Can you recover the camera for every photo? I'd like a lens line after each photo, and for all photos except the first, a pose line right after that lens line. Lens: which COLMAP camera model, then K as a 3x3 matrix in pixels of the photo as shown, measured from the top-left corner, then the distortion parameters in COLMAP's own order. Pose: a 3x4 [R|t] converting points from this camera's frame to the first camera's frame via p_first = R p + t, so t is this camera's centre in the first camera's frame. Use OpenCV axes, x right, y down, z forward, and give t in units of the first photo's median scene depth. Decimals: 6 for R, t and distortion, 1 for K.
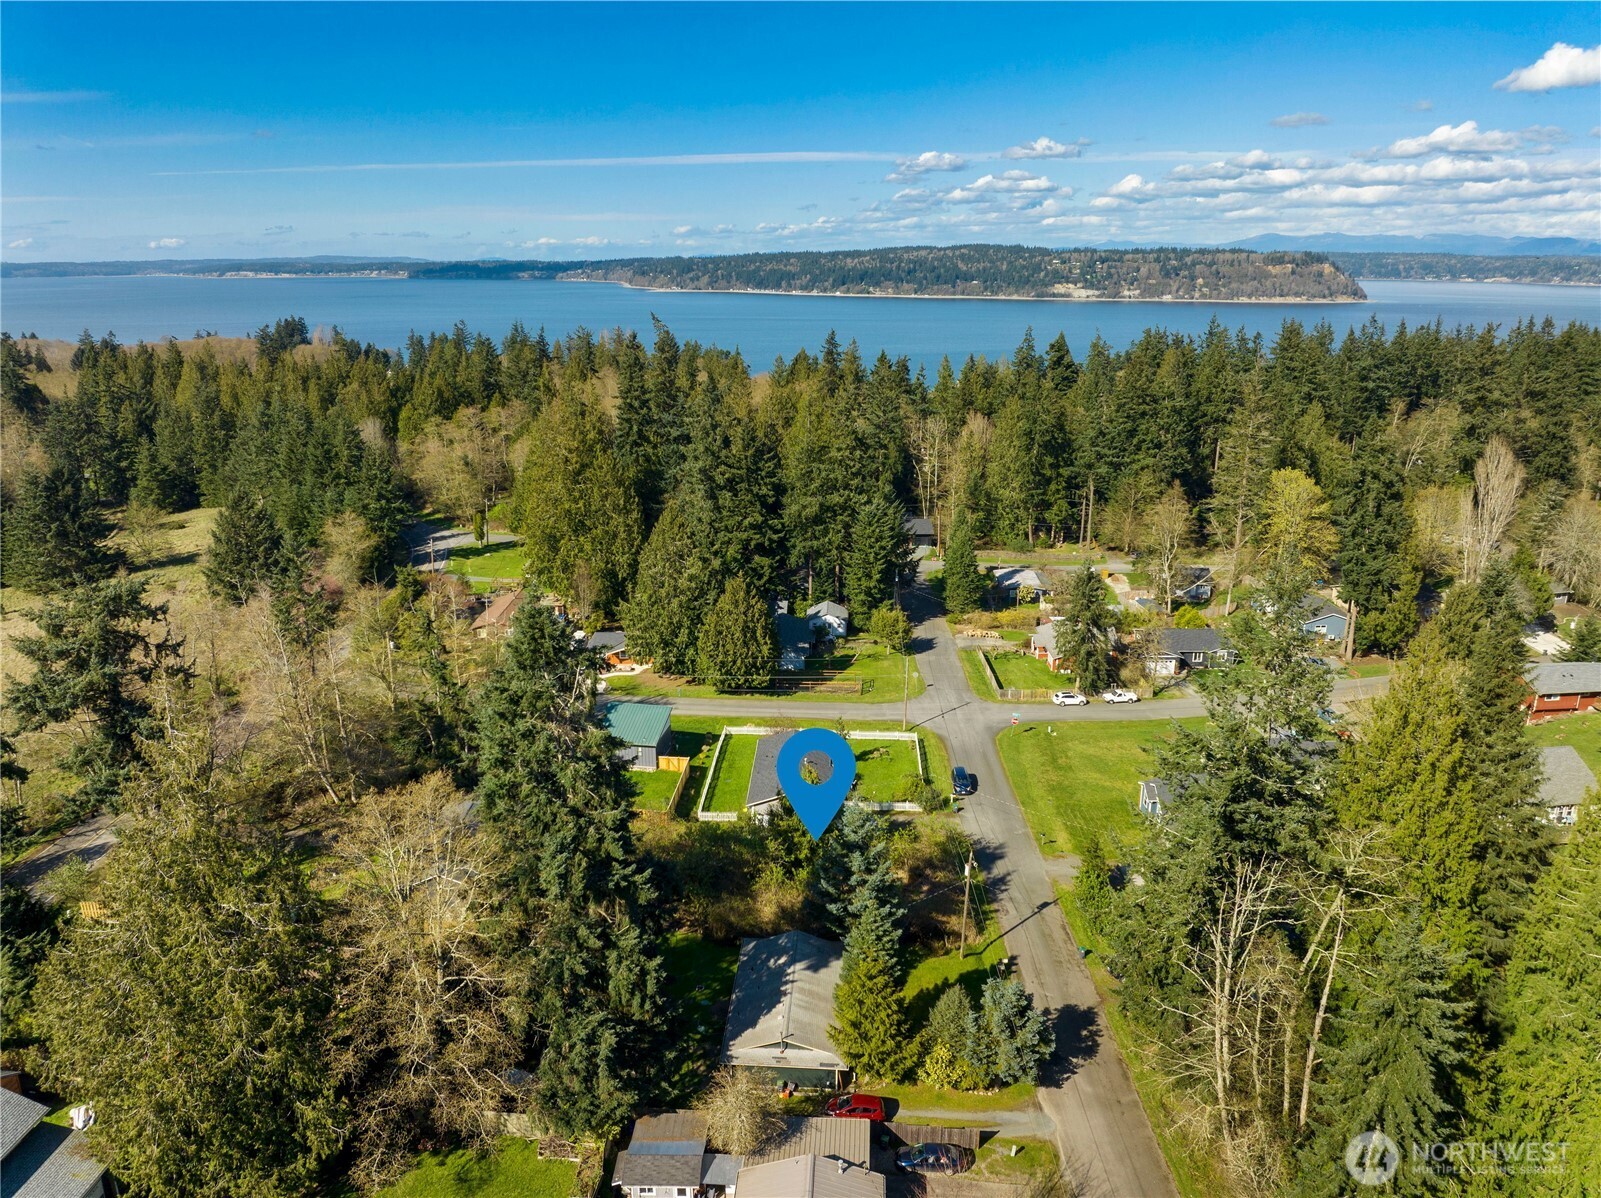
lens RADIAL K [[1128.4, 0, 800.5], [0, 1128.4, 599.0], [0, 0, 1]] dist [-0.051884, 0.022610]
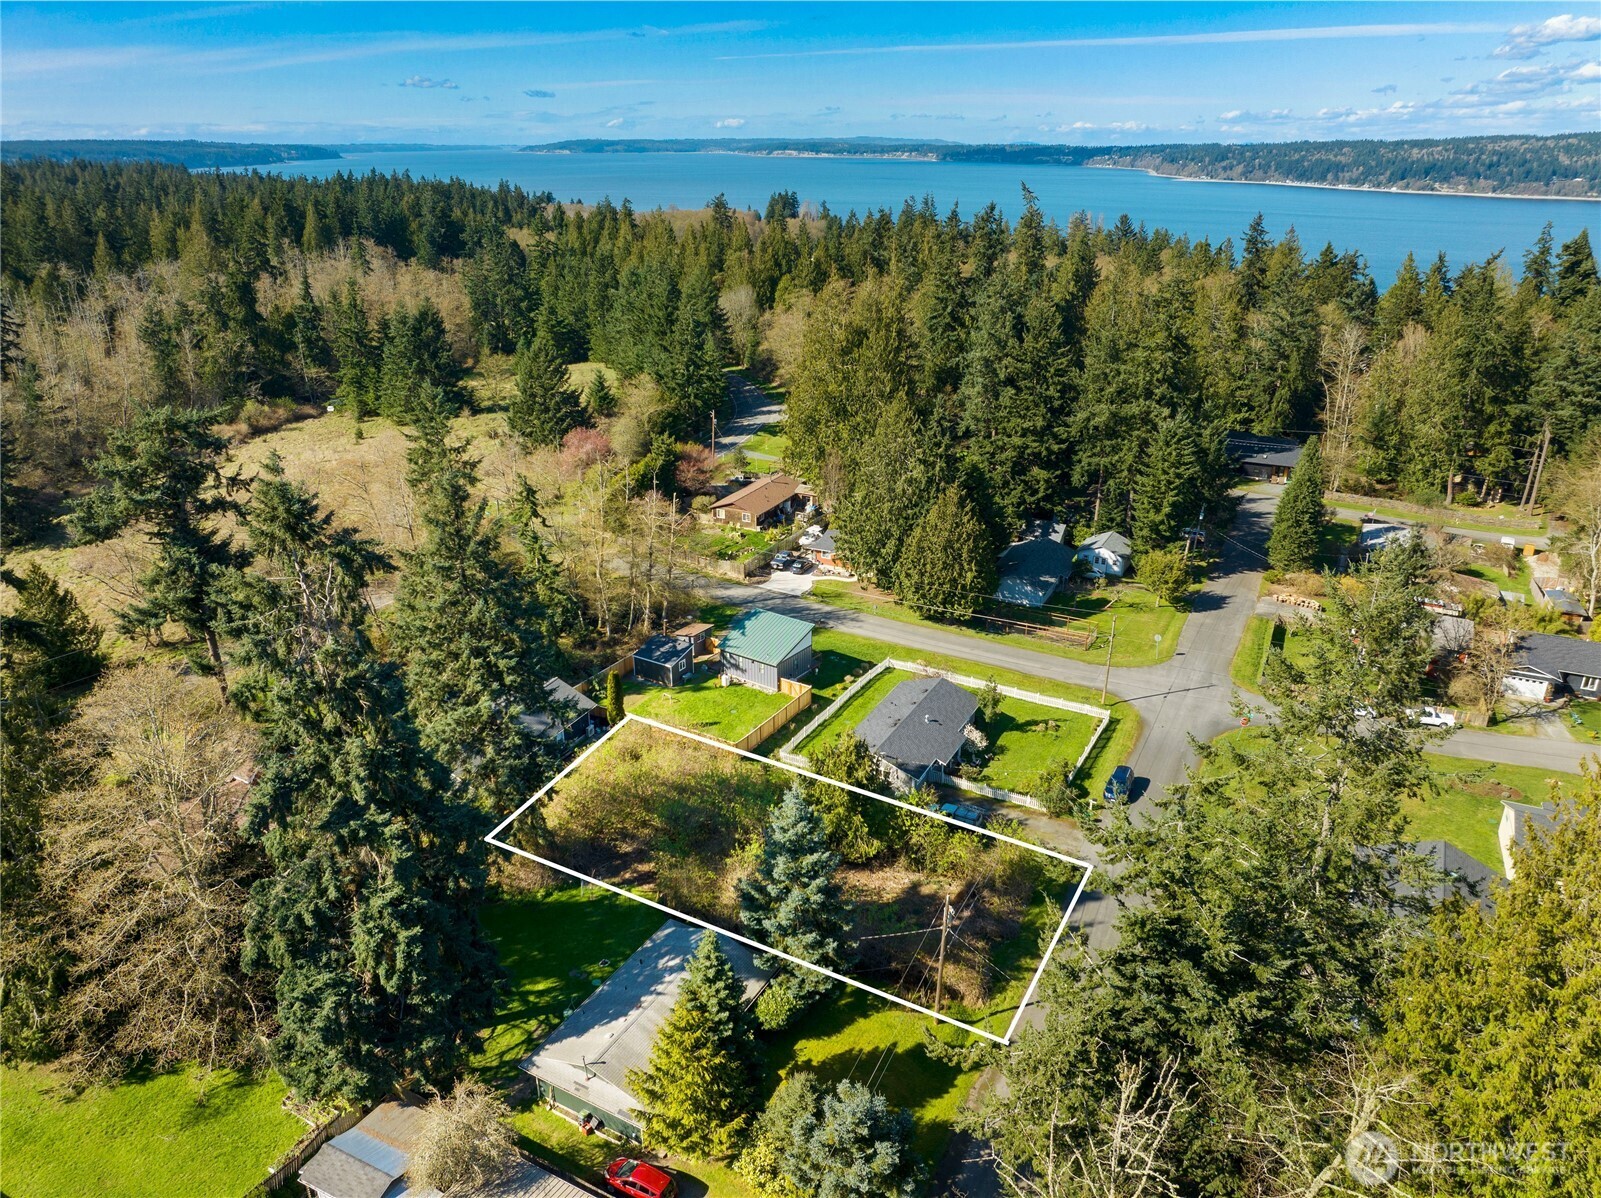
lens RADIAL K [[1128.4, 0, 800.5], [0, 1128.4, 599.0], [0, 0, 1]] dist [-0.051884, 0.022610]
pose [[0.903531, 0.164639, -0.395633, 0.155376], [-0.127657, 0.984743, 0.118255, -0.018260], [0.409066, -0.056342, 0.910764, 0.147104]]
